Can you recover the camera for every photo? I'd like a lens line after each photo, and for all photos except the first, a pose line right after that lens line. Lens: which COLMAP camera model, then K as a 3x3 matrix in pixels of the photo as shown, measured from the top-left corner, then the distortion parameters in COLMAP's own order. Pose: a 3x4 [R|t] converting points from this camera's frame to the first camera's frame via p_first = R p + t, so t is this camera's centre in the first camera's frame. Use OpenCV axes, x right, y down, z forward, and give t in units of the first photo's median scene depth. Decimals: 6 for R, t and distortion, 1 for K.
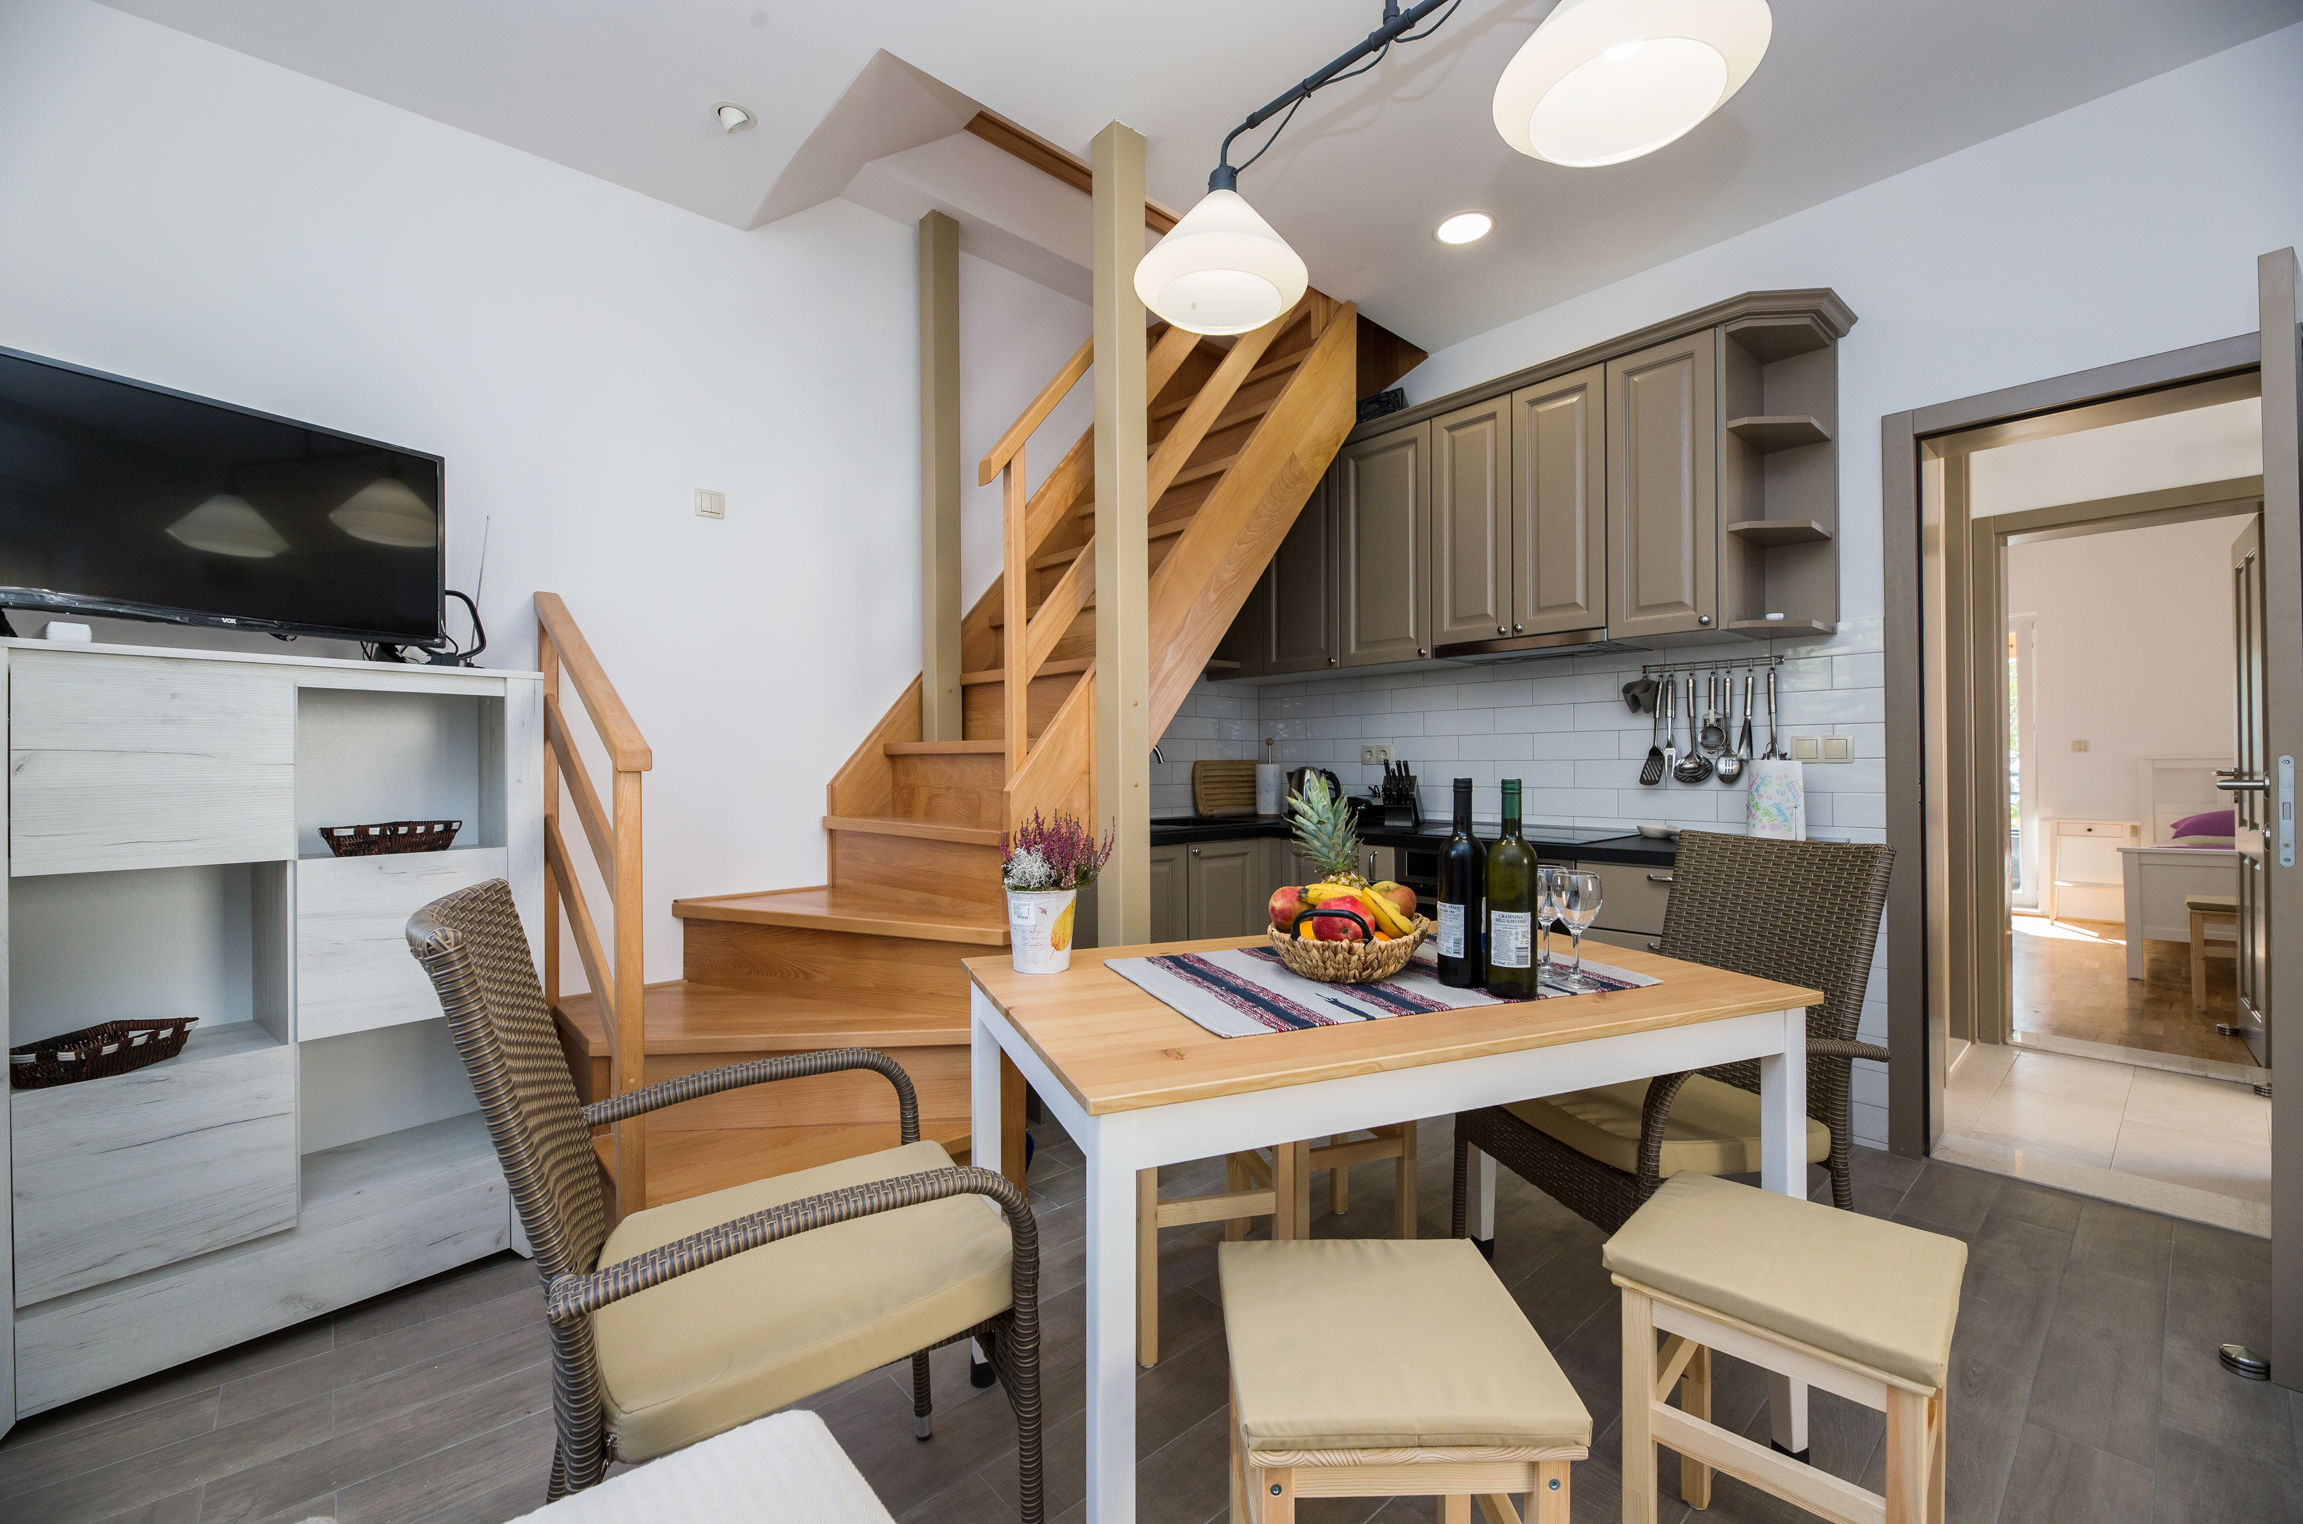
lens RADIAL K [[929.6, 0, 1146.3], [0, 929.6, 753.1], [0, 0, 1]] dist [-0.001946, -0.000302]
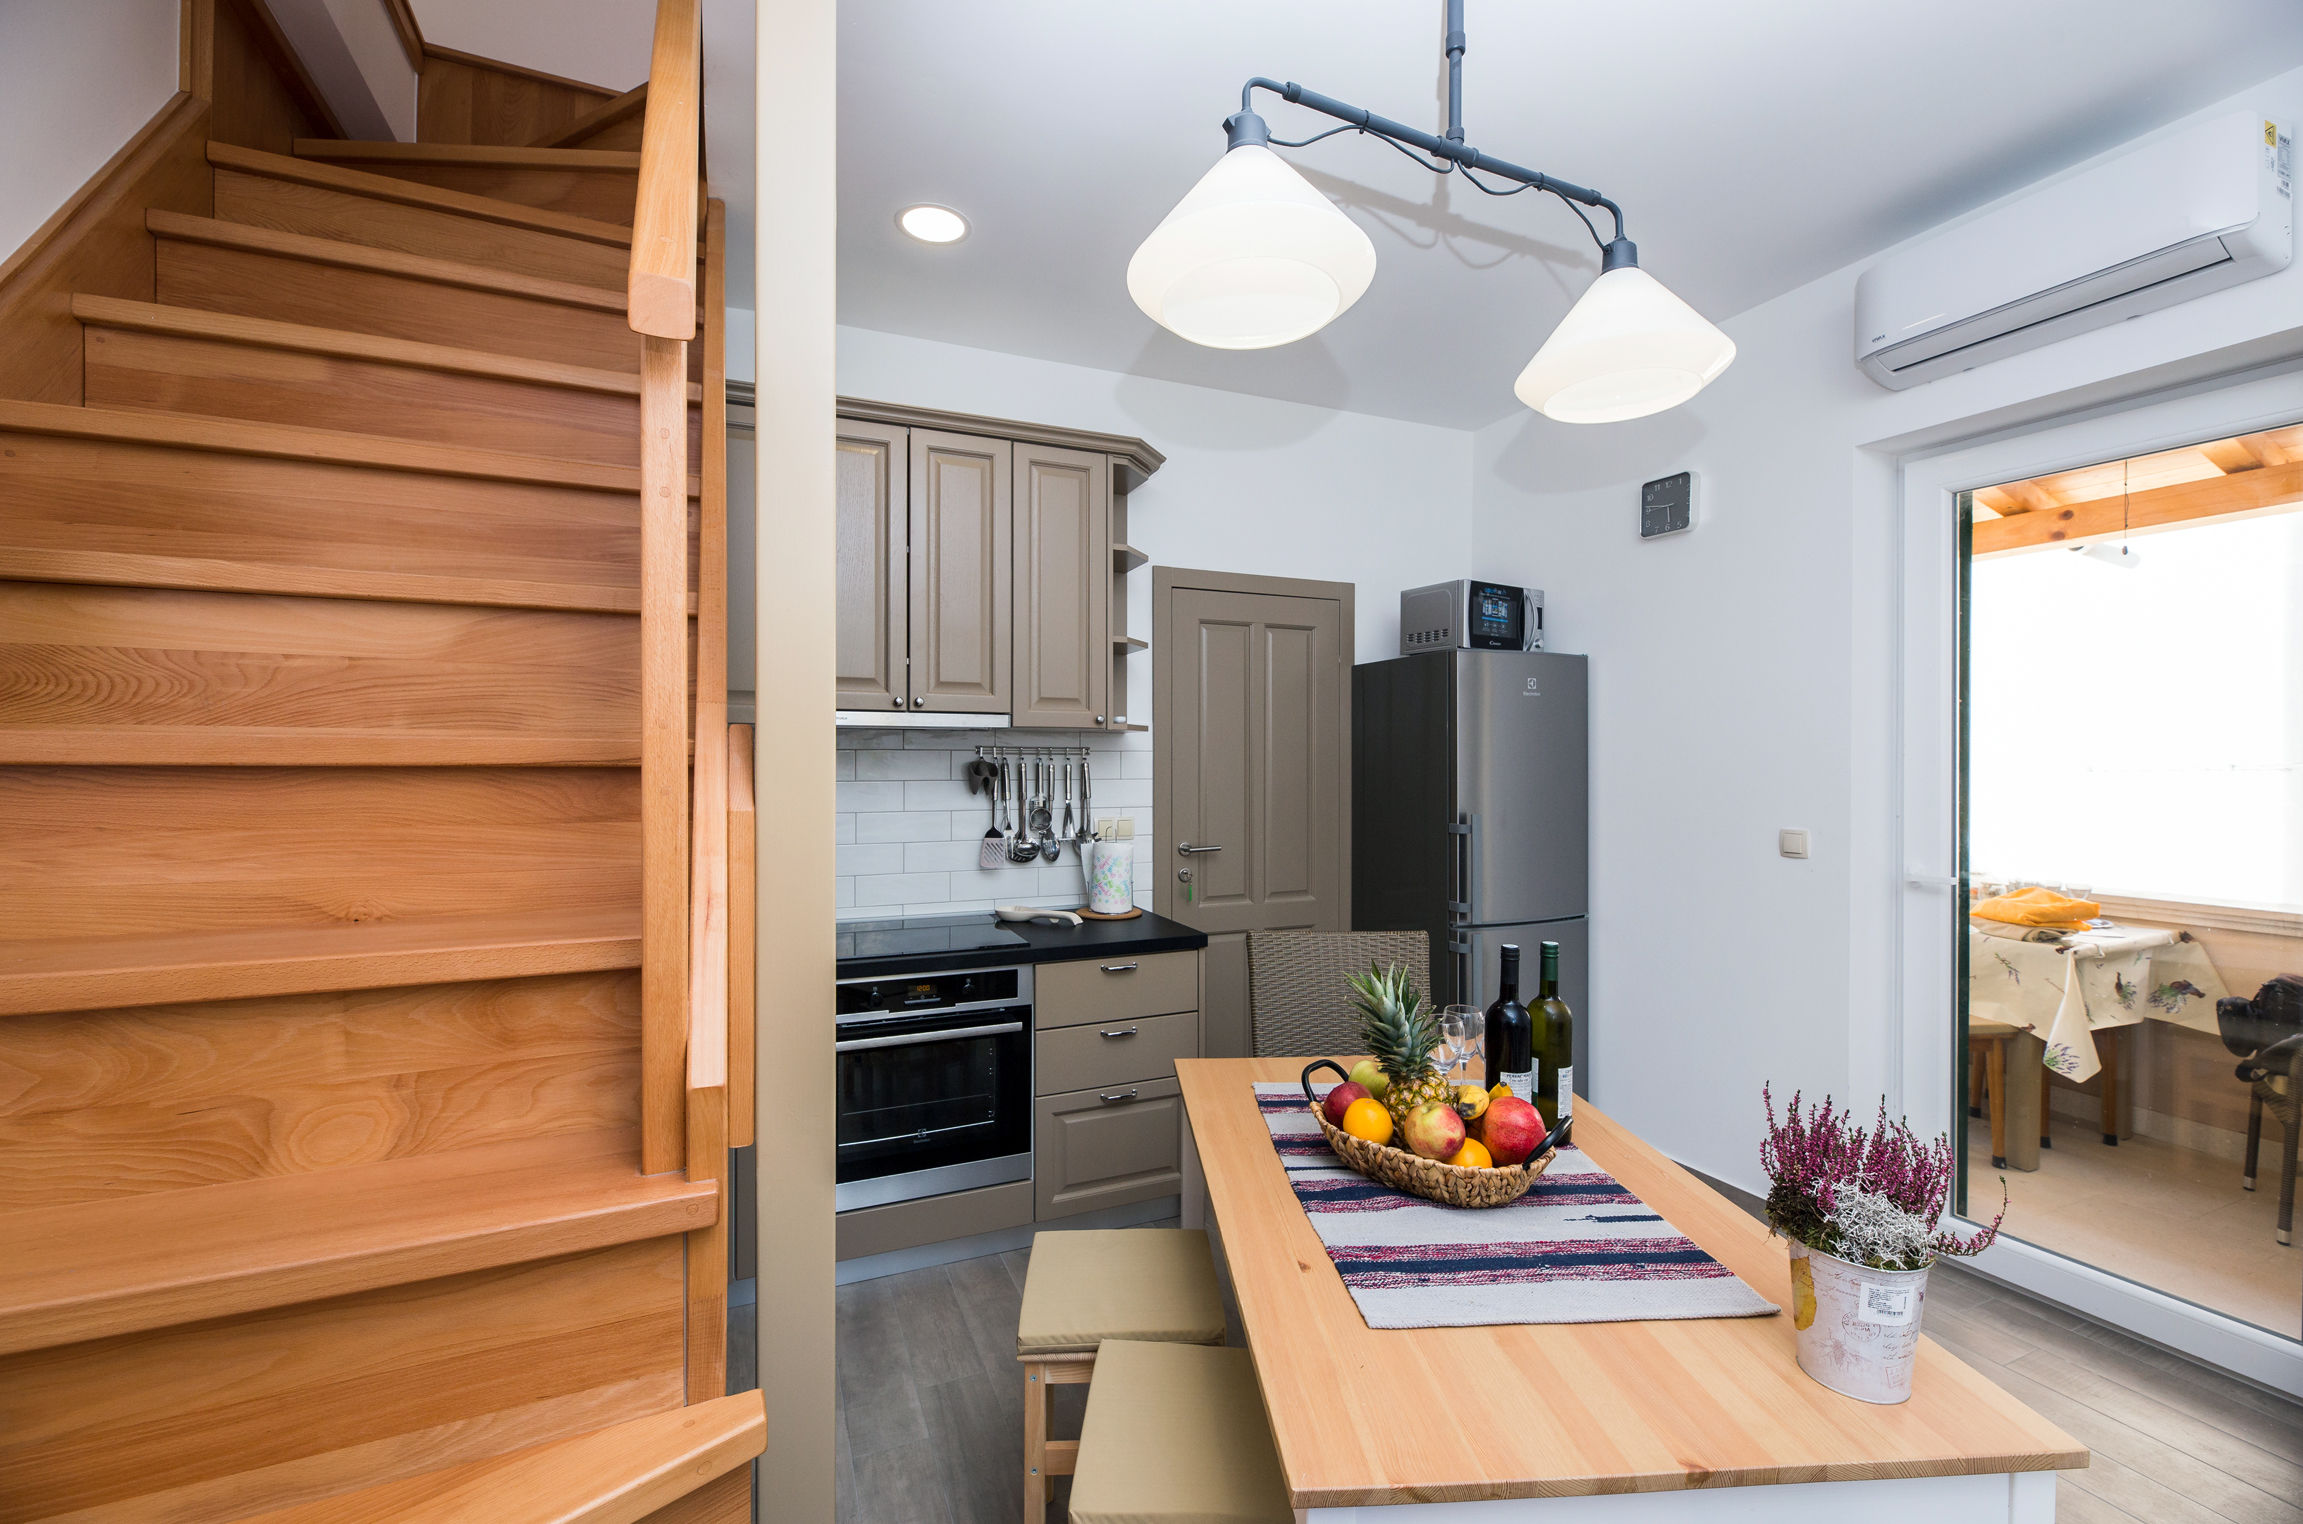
lens RADIAL K [[953.1, 0, 1151.5], [0, 953.1, 762.0], [0, 0, 1]] dist [-0.000780, -0.000066]
pose [[0.305773, 0.001105, 0.952104, -0.400140], [-0.019690, 0.999793, 0.005164, -0.090098], [-0.951901, -0.020326, 0.305731, 0.533278]]
